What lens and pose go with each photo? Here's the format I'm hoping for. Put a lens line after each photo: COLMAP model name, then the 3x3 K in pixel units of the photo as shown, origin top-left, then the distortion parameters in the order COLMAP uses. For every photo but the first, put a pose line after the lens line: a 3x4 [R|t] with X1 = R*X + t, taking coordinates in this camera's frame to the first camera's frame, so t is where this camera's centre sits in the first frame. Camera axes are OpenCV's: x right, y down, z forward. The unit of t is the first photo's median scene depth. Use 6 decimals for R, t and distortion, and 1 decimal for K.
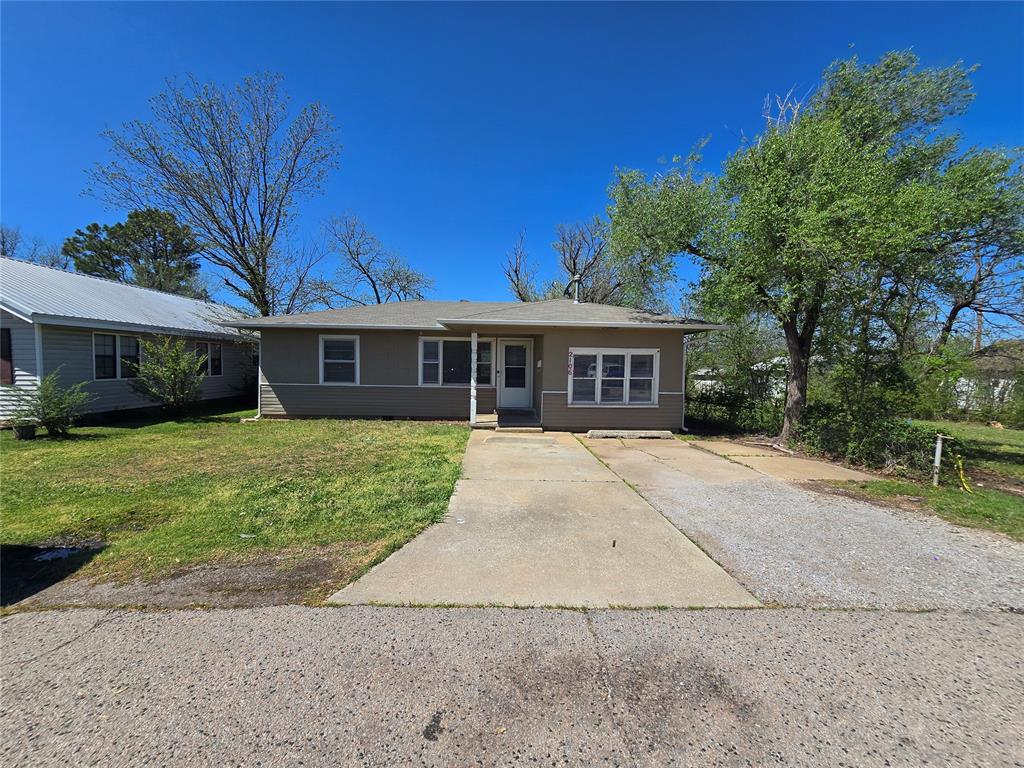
lens RADIAL K [[418.1, 0, 506.8], [0, 418.1, 385.7], [0, 0, 1]] dist [-0.004235, 0.000306]
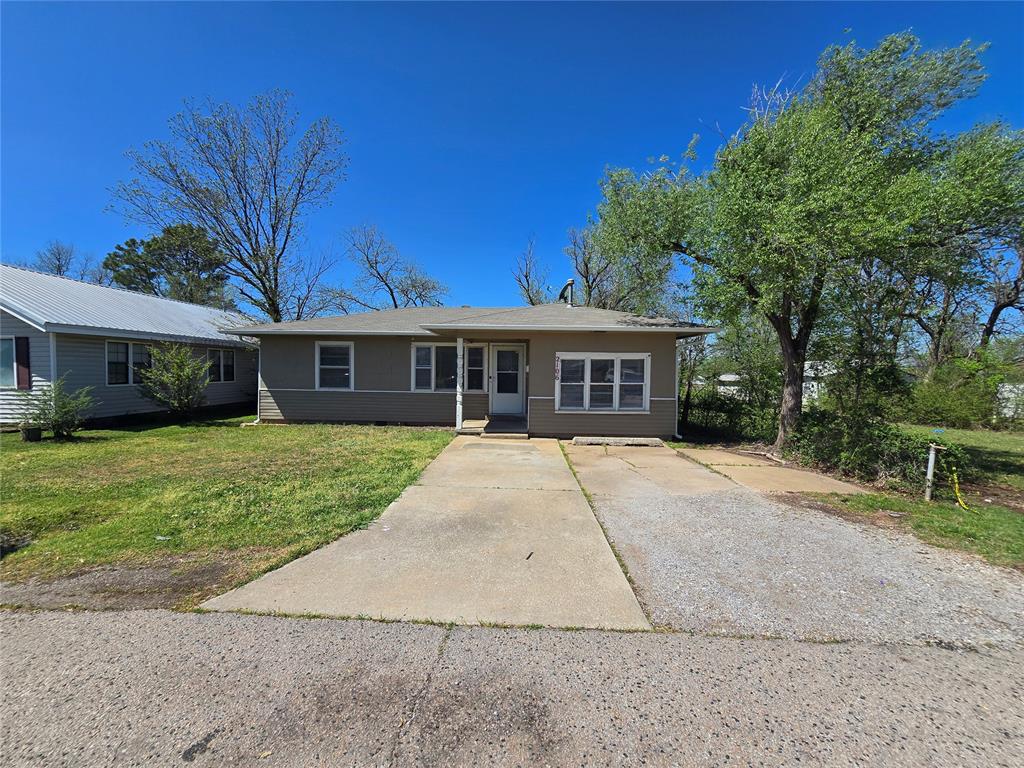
lens RADIAL K [[418.1, 0, 506.8], [0, 418.1, 385.7], [0, 0, 1]] dist [-0.004235, 0.000306]
pose [[0.997807, -0.000207, -0.066194, 0.107026], [-0.000770, 0.999891, -0.014737, 0.001878], [0.066190, 0.014756, 0.997698, 0.016291]]
